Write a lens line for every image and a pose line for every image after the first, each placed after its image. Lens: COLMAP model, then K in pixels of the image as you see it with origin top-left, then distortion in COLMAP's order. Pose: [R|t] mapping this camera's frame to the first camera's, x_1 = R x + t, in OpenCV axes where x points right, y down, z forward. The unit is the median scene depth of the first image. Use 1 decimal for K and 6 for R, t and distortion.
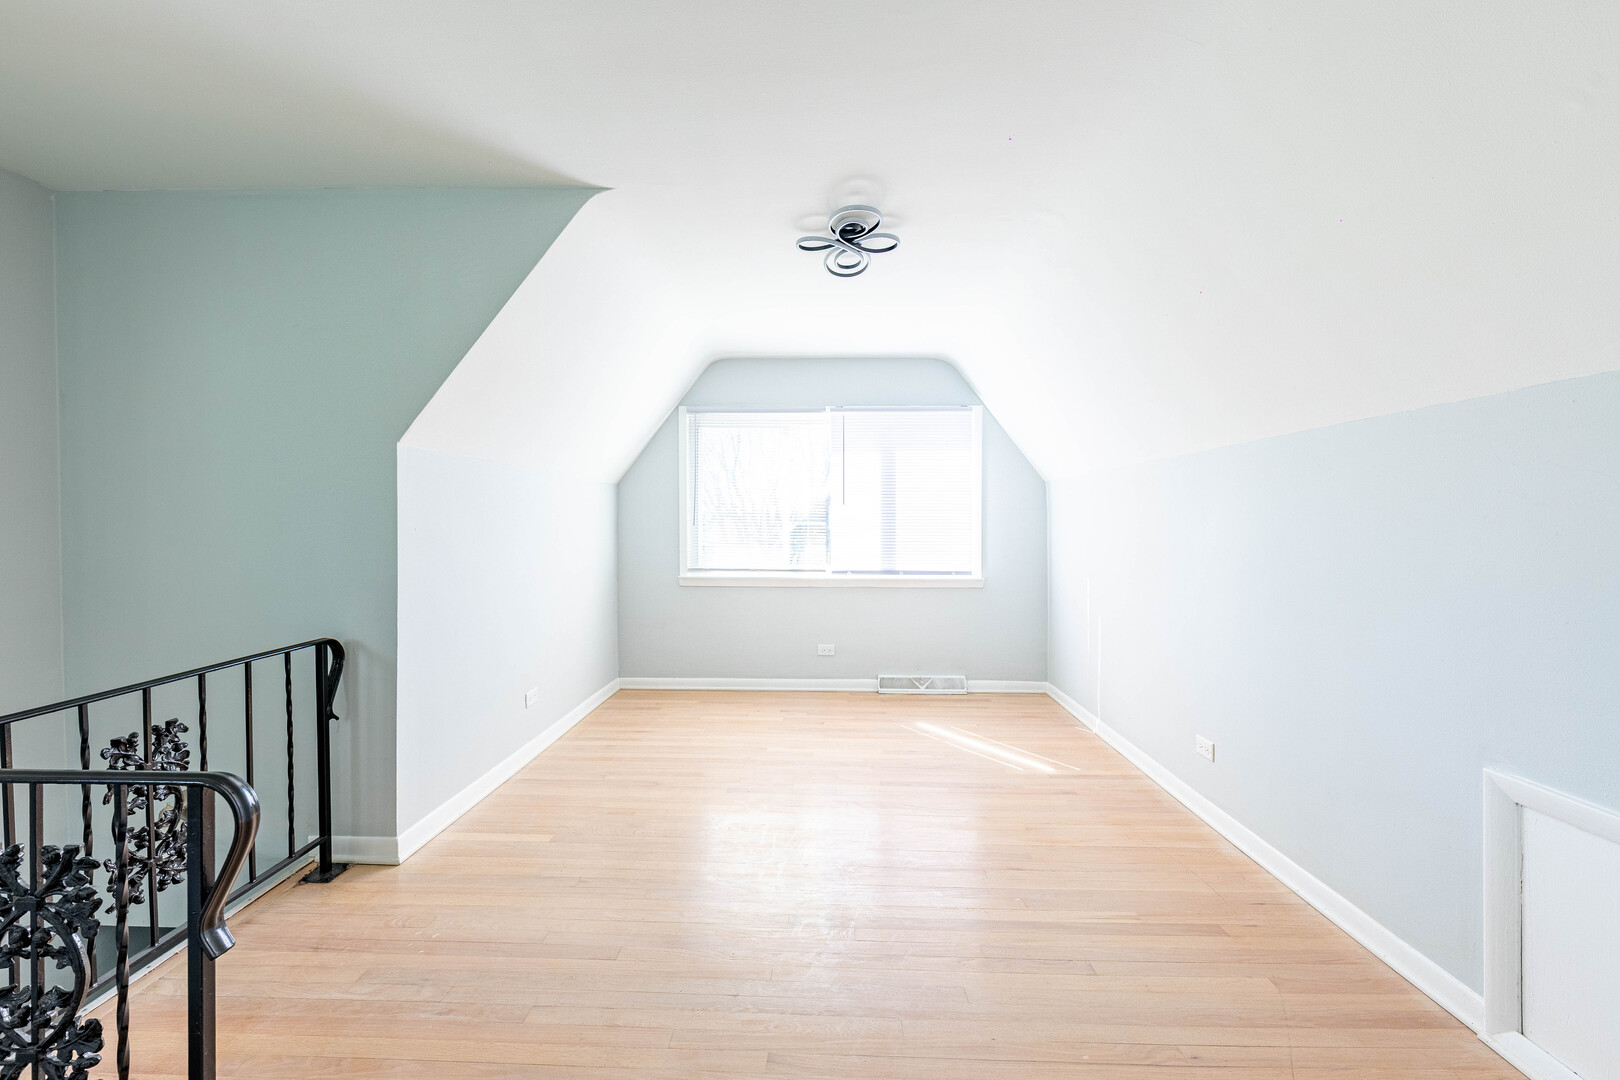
lens RADIAL K [[648.3, 0, 802.4], [0, 648.3, 526.4], [0, 0, 1]] dist [0.008405, -0.002537]
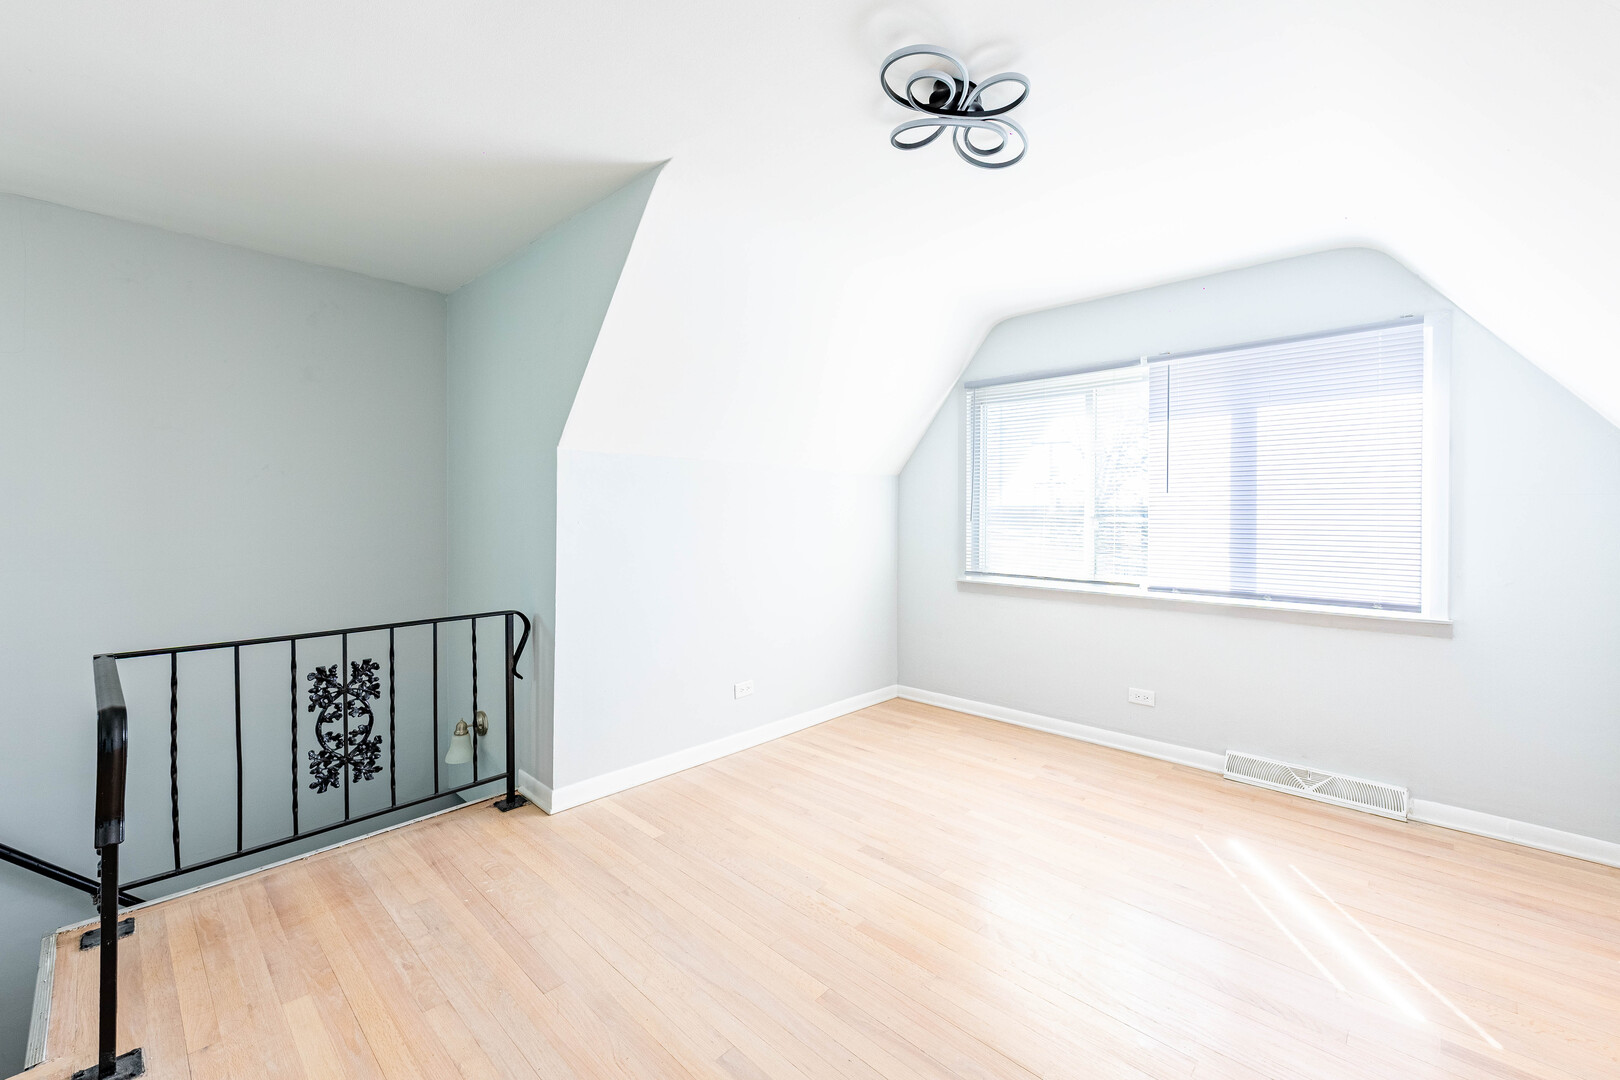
lens RADIAL K [[648.3, 0, 796.8], [0, 648.3, 514.9], [0, 0, 1]] dist [0.008405, -0.002537]
pose [[0.747770, 0.001571, -0.663956, 0.377731], [-0.007754, 0.999950, -0.006367, -0.003228], [0.663913, 0.009909, 0.747744, 0.351431]]
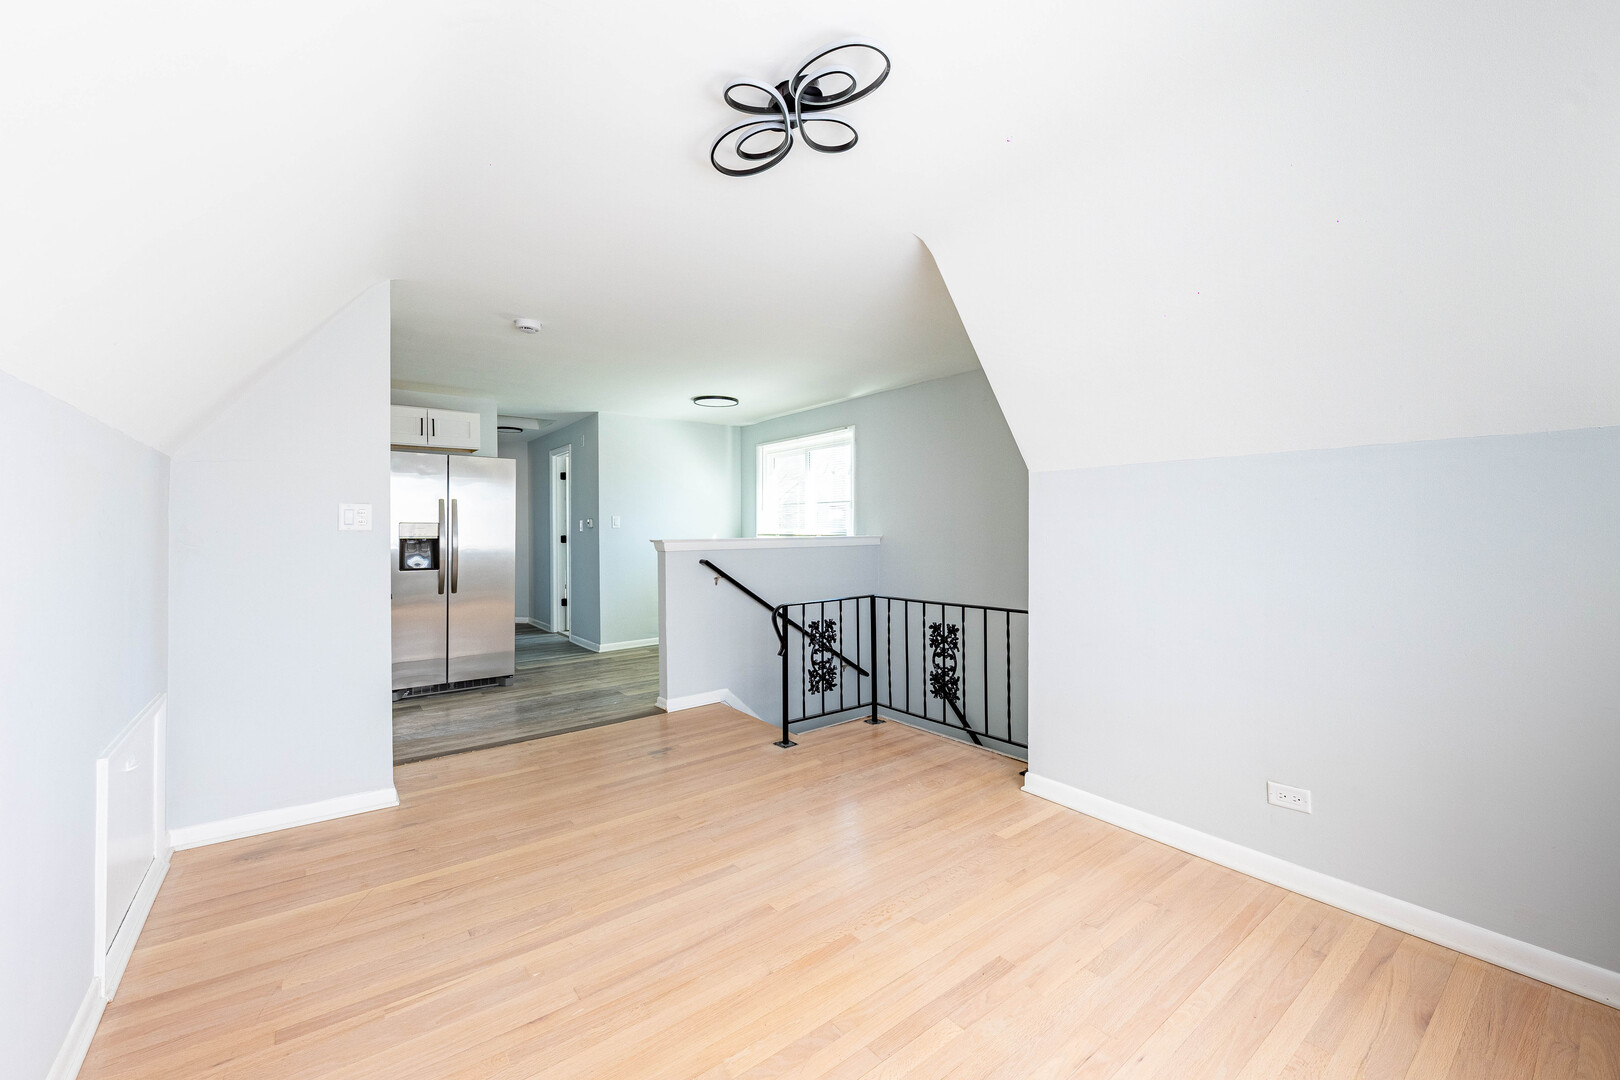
lens RADIAL K [[648.3, 0, 813.2], [0, 648.3, 533.5], [0, 0, 1]] dist [0.008405, -0.002537]
pose [[-0.767586, 0.008751, -0.640886, 0.449357], [0.000188, 0.999910, 0.013429, -0.017065], [0.640946, 0.010187, -0.767519, 1.423336]]
